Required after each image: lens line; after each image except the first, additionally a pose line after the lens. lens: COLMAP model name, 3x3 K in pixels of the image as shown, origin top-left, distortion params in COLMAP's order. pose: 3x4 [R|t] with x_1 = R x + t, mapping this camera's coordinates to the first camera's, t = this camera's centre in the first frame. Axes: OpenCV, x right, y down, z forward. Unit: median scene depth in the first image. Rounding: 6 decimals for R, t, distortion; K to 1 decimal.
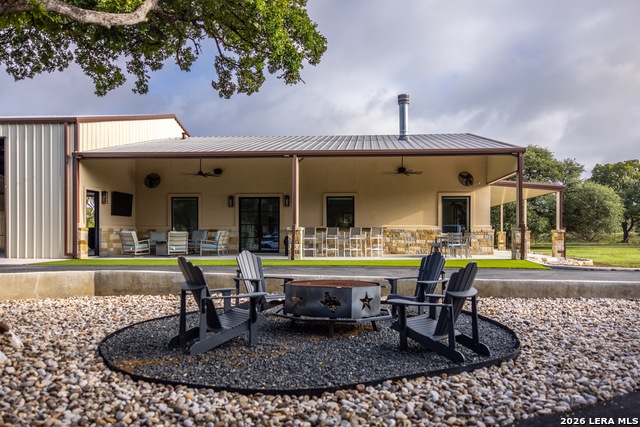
lens RADIAL K [[521.5, 0, 320.0], [0, 521.5, 213.5], [0, 0, 1]] dist [0.006553, 0.001629]
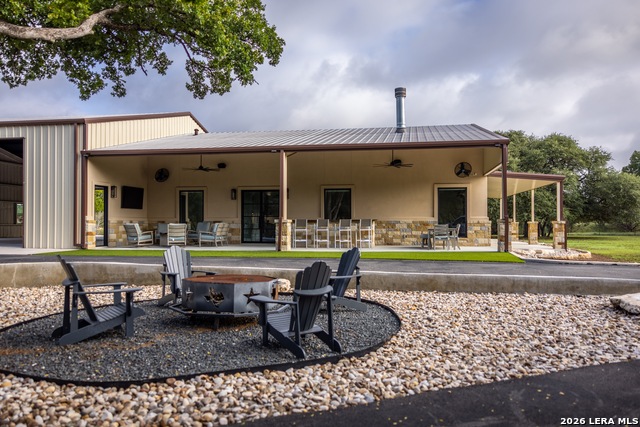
lens RADIAL K [[511.3, 0, 320.3], [0, 511.3, 192.0], [0, 0, 1]] dist [0.009381, 0.005329]
pose [[0.994669, -0.007029, -0.102879, 0.131779], [0.005024, 0.999793, -0.019740, -0.007864], [0.102996, 0.019118, 0.994498, -0.003618]]
